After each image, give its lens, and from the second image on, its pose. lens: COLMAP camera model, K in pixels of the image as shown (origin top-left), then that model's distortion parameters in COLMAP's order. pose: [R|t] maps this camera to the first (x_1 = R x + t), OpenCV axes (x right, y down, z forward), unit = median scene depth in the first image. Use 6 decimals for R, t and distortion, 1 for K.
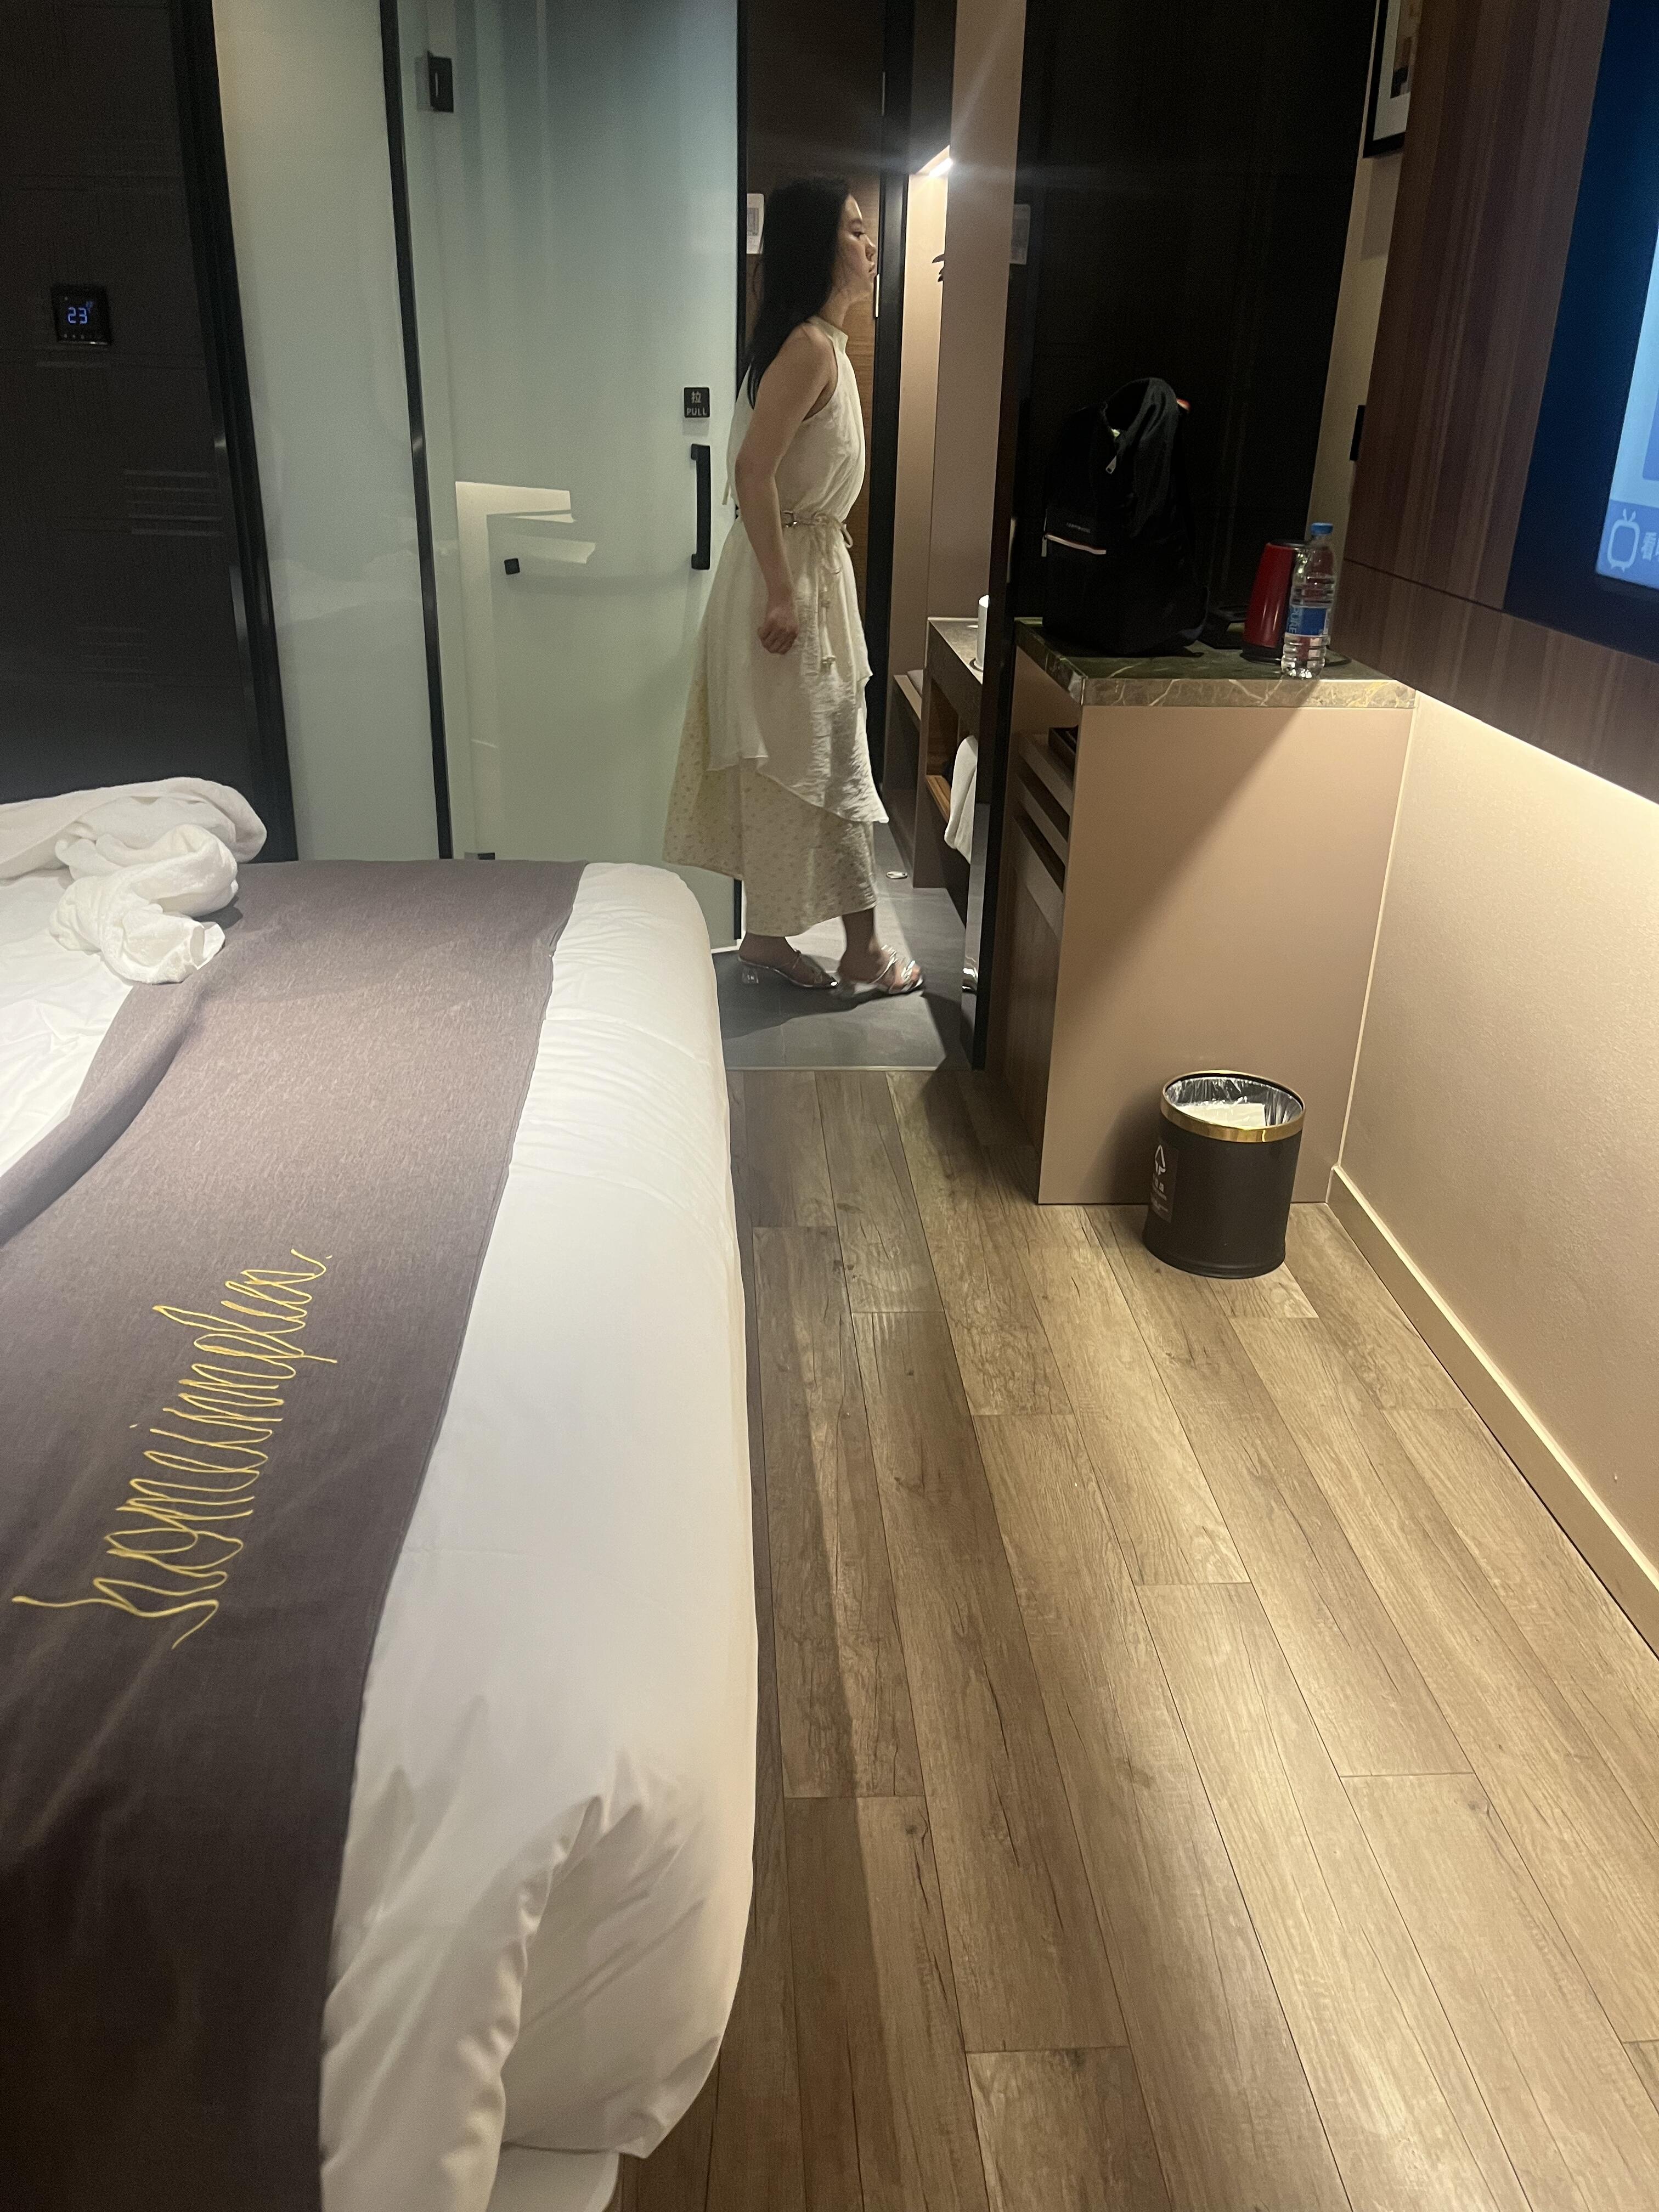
lens RADIAL K [[1652.5, 0, 819.4], [0, 1652.5, 1111.4], [0, 0, 1]] dist [0.067012, -0.086722]
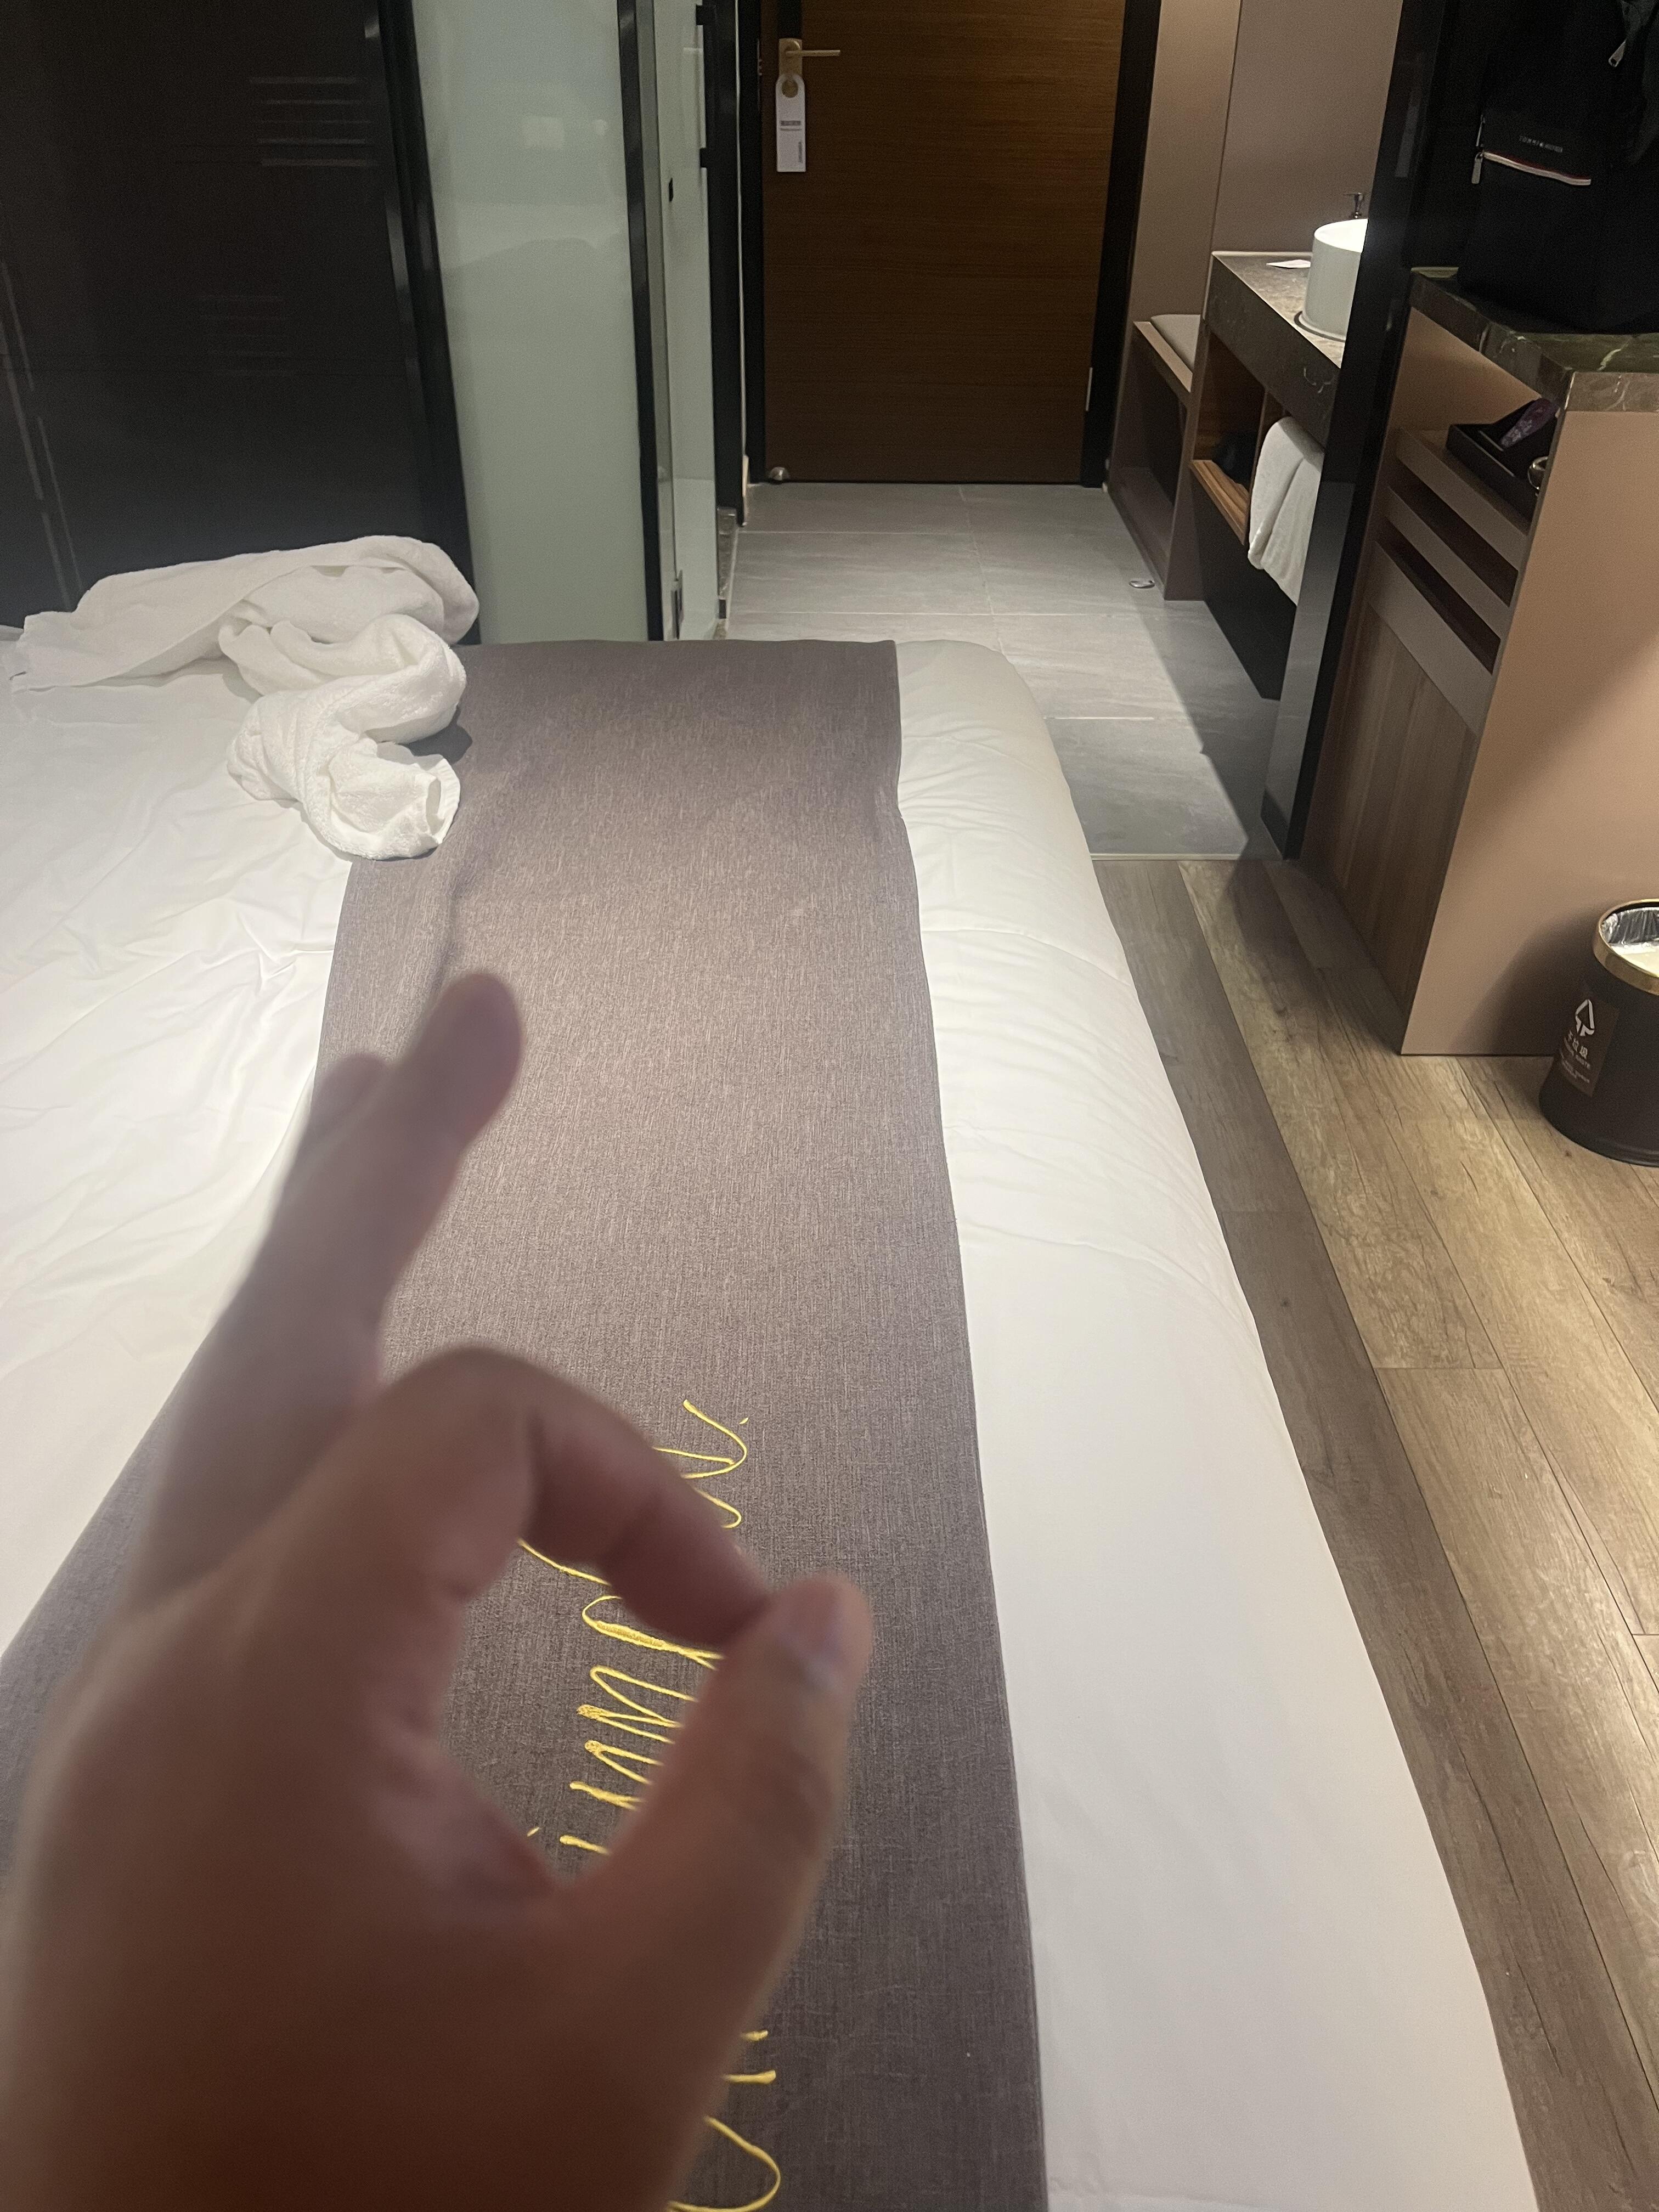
lens RADIAL K [[1652.5, 0, 819.4], [0, 1652.5, 1111.4], [0, 0, 1]] dist [0.067012, -0.086722]
pose [[0.998496, 0.019338, -0.051300, -0.141091], [-0.008641, 0.979543, 0.201047, -0.100602], [0.054138, -0.200302, 0.978237, 0.229983]]
